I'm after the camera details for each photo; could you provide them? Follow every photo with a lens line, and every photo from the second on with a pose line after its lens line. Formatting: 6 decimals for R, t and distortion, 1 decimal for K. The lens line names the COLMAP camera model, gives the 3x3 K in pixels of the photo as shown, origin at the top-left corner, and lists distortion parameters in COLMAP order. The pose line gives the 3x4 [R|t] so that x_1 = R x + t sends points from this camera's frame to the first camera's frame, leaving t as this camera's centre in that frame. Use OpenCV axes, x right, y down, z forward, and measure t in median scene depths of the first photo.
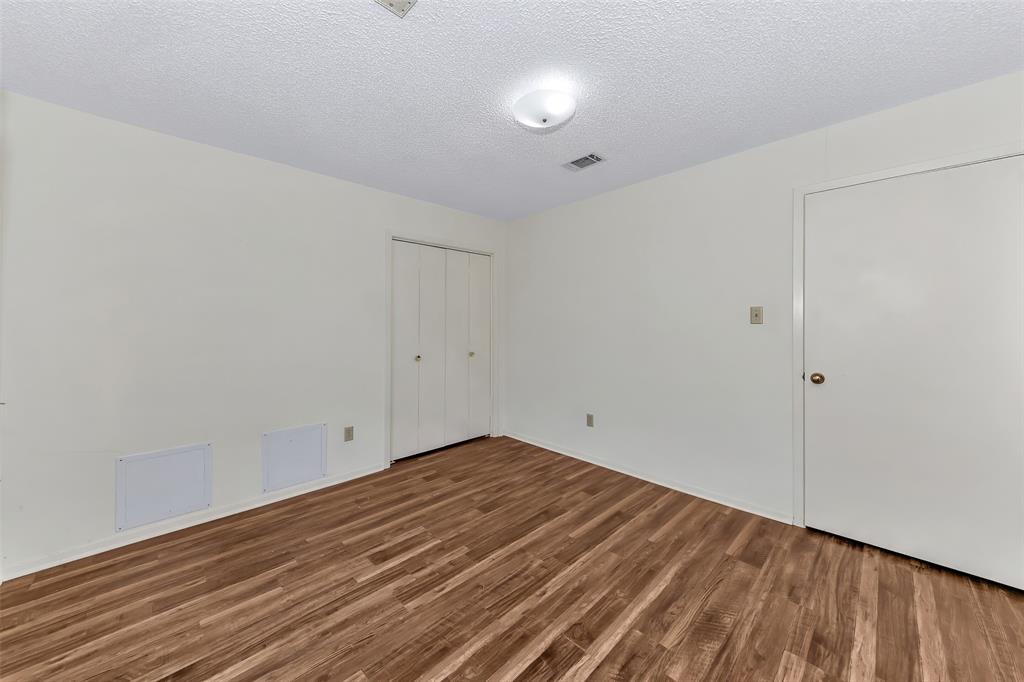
lens RADIAL K [[374.4, 0, 515.3], [0, 374.4, 321.6], [0, 0, 1]] dist [0.015121, -0.010841]
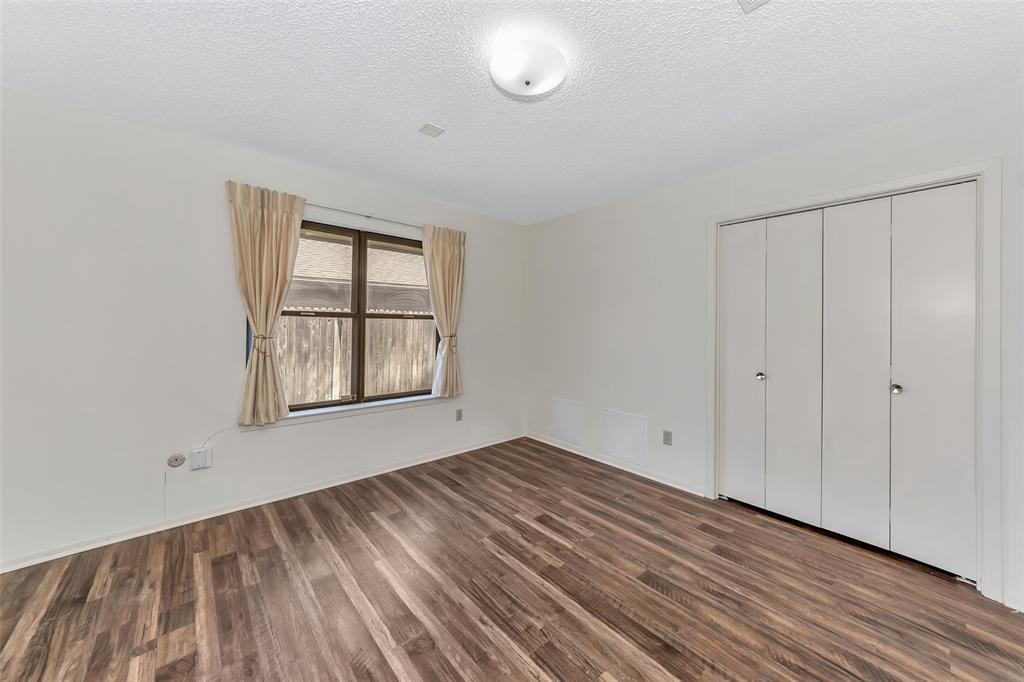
lens RADIAL K [[374.4, 0, 515.3], [0, 374.4, 321.6], [0, 0, 1]] dist [0.015121, -0.010841]
pose [[-0.054800, 0.001027, -0.998497, 0.821371], [-0.011338, 0.999934, 0.001650, -0.008532], [0.998433, 0.011411, -0.054785, 0.935607]]
